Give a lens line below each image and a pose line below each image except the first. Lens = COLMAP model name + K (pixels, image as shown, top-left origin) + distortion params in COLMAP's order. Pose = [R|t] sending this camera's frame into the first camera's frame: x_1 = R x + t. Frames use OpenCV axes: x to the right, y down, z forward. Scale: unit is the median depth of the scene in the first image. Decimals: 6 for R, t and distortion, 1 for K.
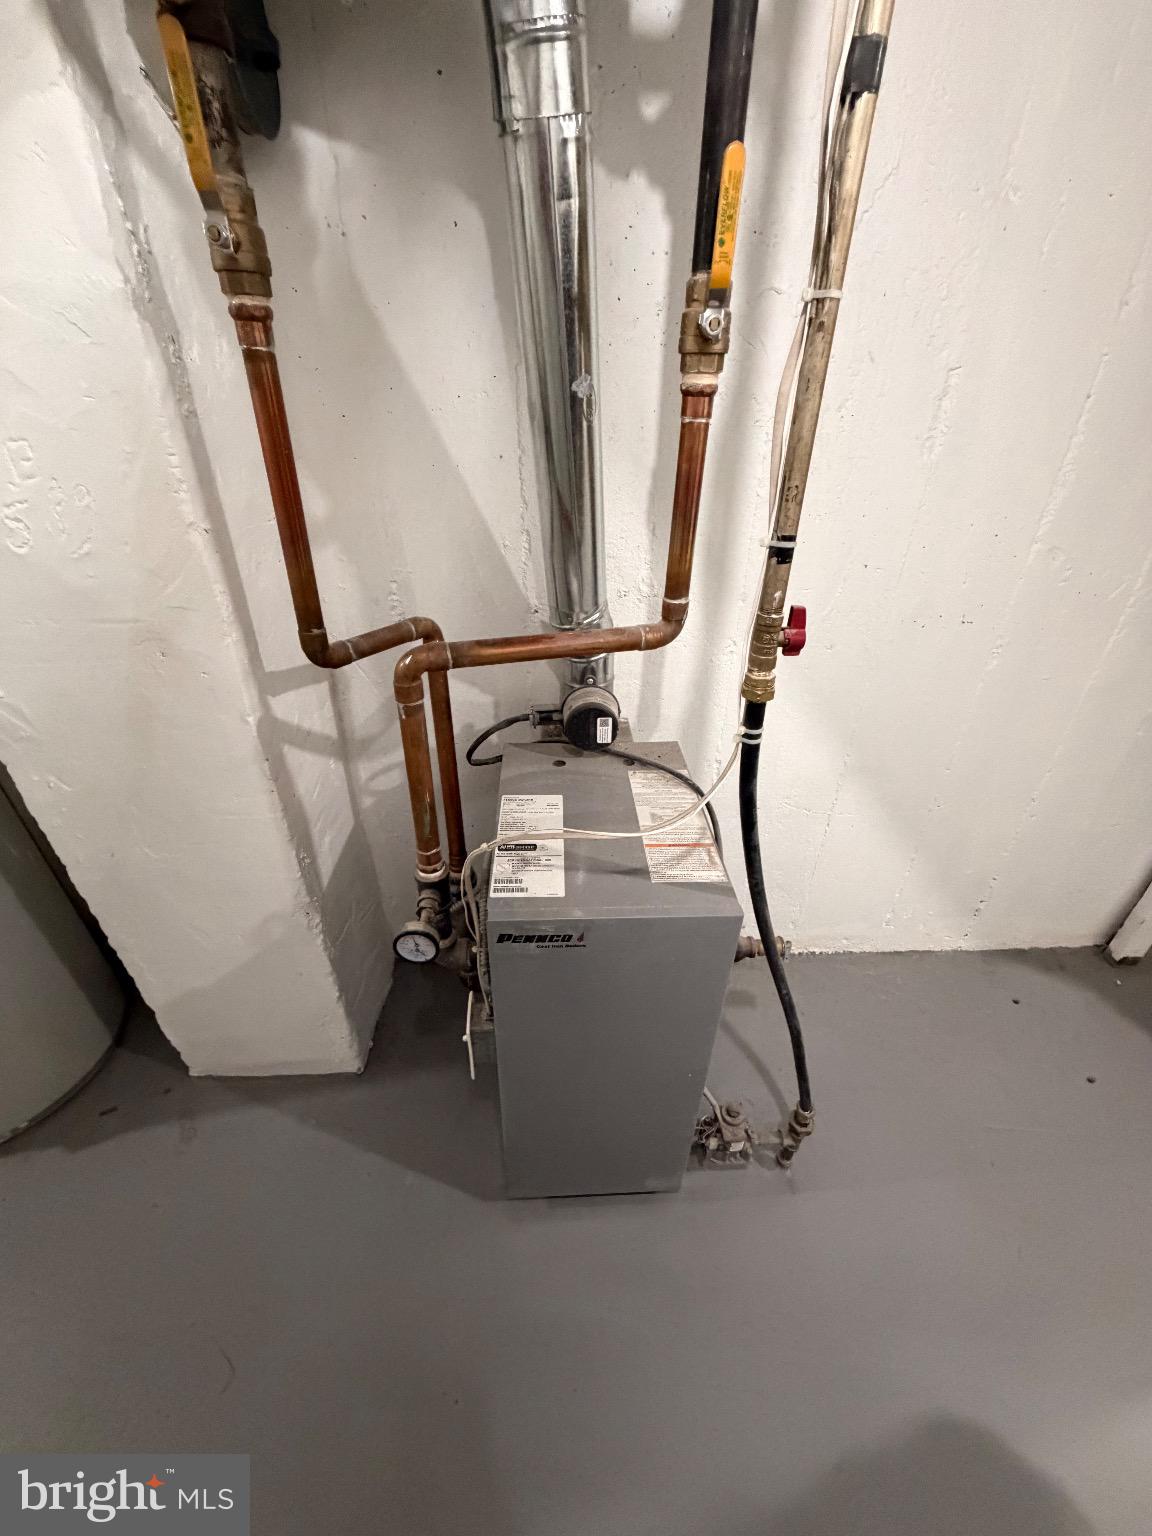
lens RADIAL K [[625.3, 0, 572.5], [0, 625.3, 771.5], [0, 0, 1]] dist [-0.001909, 0.000407]
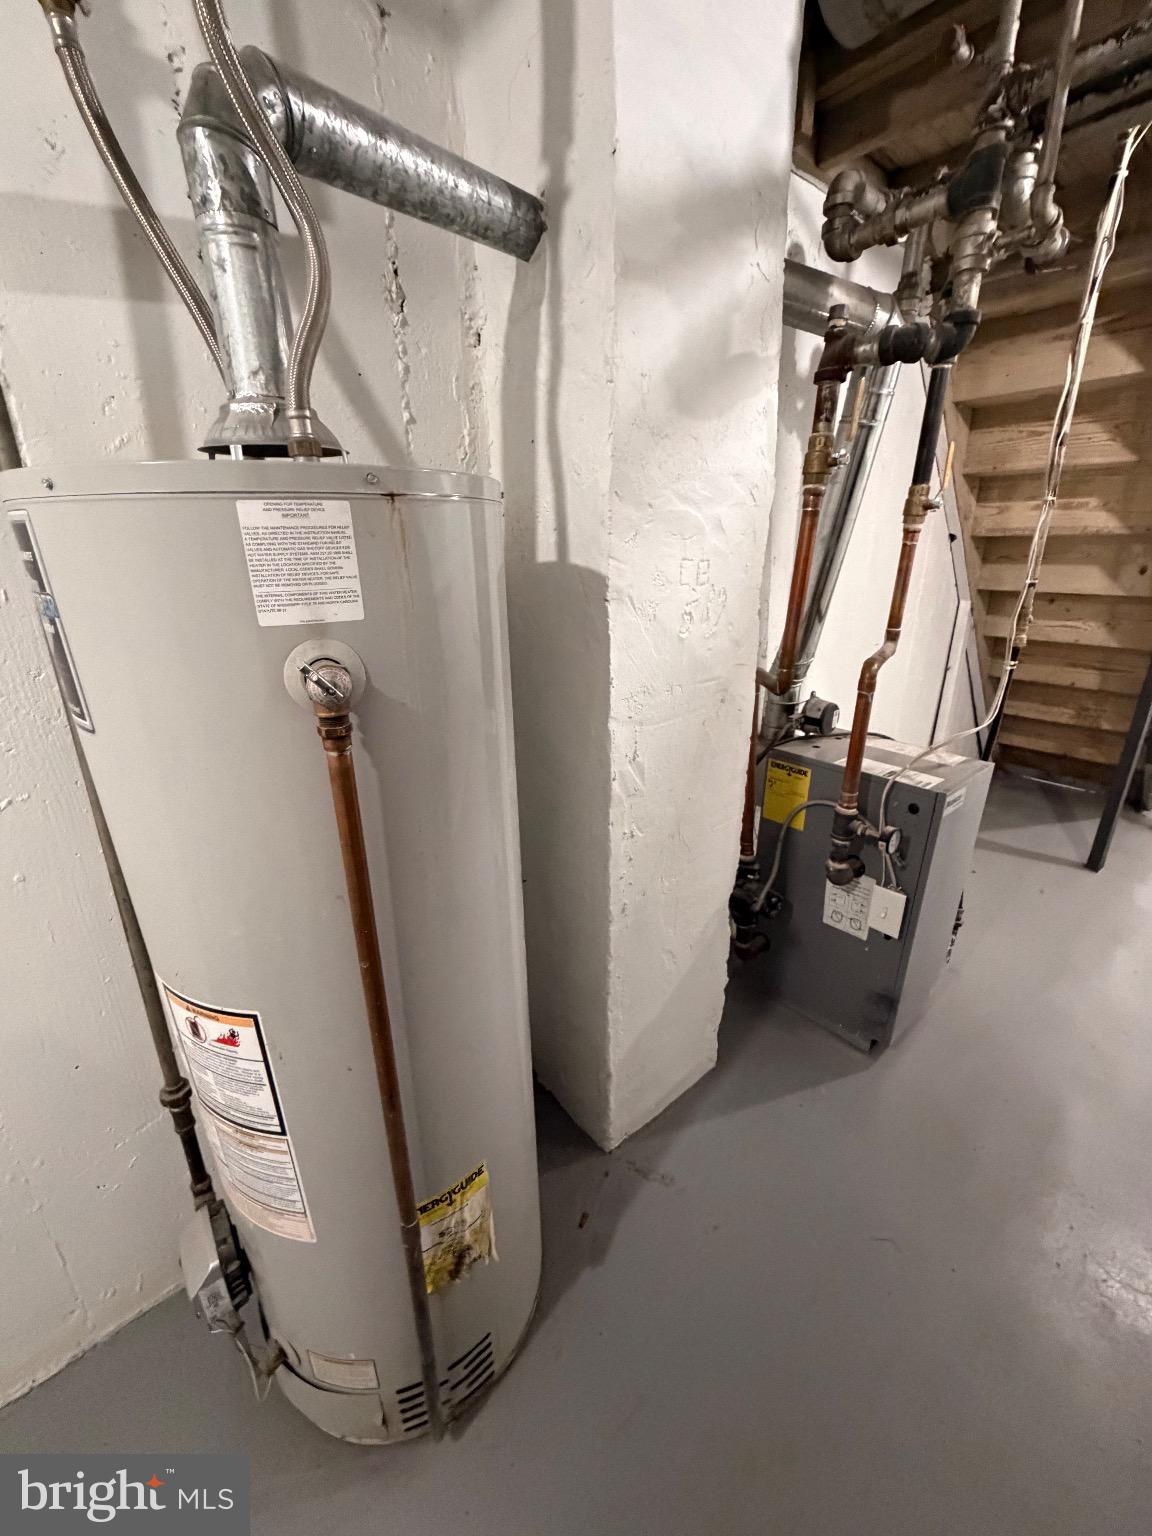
lens RADIAL K [[625.3, 0, 576.3], [0, 625.3, 768.8], [0, 0, 1]] dist [-0.001909, 0.000407]
pose [[0.780309, -0.222629, 0.584427, -1.779324], [0.339361, 0.935675, -0.096673, -0.018428], [-0.525311, 0.273766, 0.805667, 0.075260]]
